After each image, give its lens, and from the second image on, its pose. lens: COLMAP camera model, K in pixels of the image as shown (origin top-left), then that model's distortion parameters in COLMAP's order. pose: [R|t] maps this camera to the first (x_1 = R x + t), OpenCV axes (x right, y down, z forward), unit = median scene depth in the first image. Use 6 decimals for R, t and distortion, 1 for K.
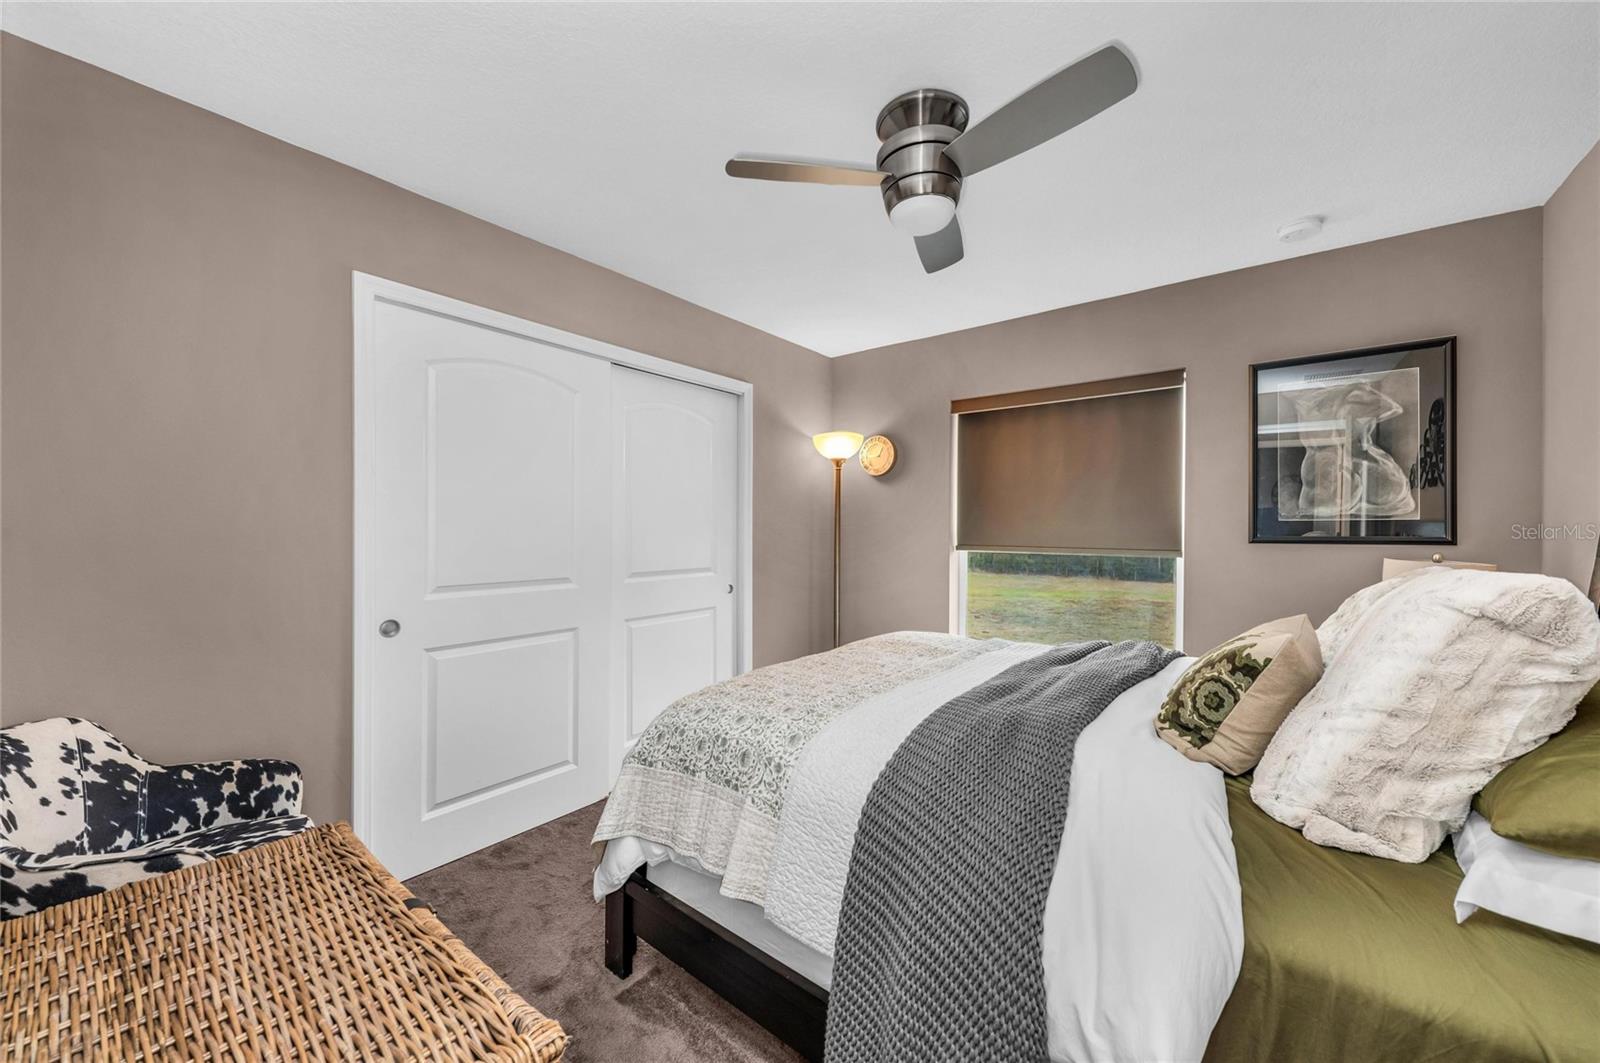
lens RADIAL K [[572.5, 0, 800.0], [0, 572.5, 531.5], [0, 0, 1]] dist [0.001189, 0.000047]
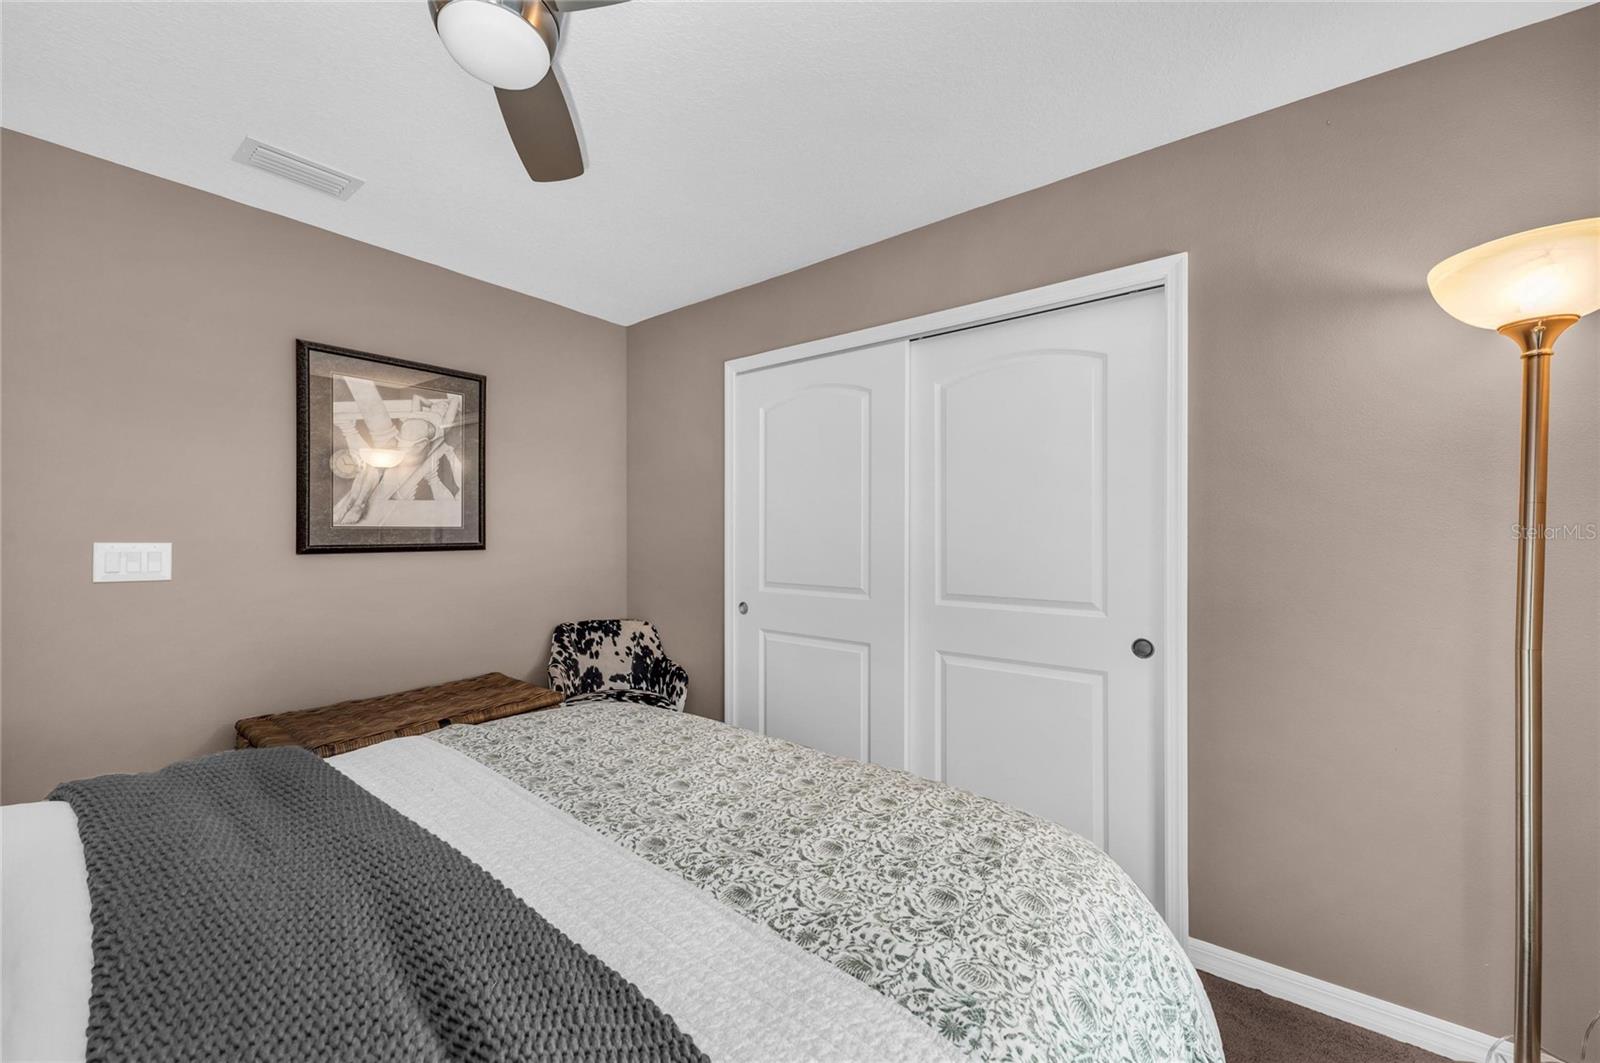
lens RADIAL K [[629.0, 0, 800.0], [0, 629.0, 531.5], [0, 0, 1]] dist [0.002173, -0.000084]
pose [[0.005529, -0.007301, -0.999958, 1.084805], [-0.008149, 0.999940, -0.007346, -0.007611], [0.999952, 0.008189, 0.005469, 1.513362]]
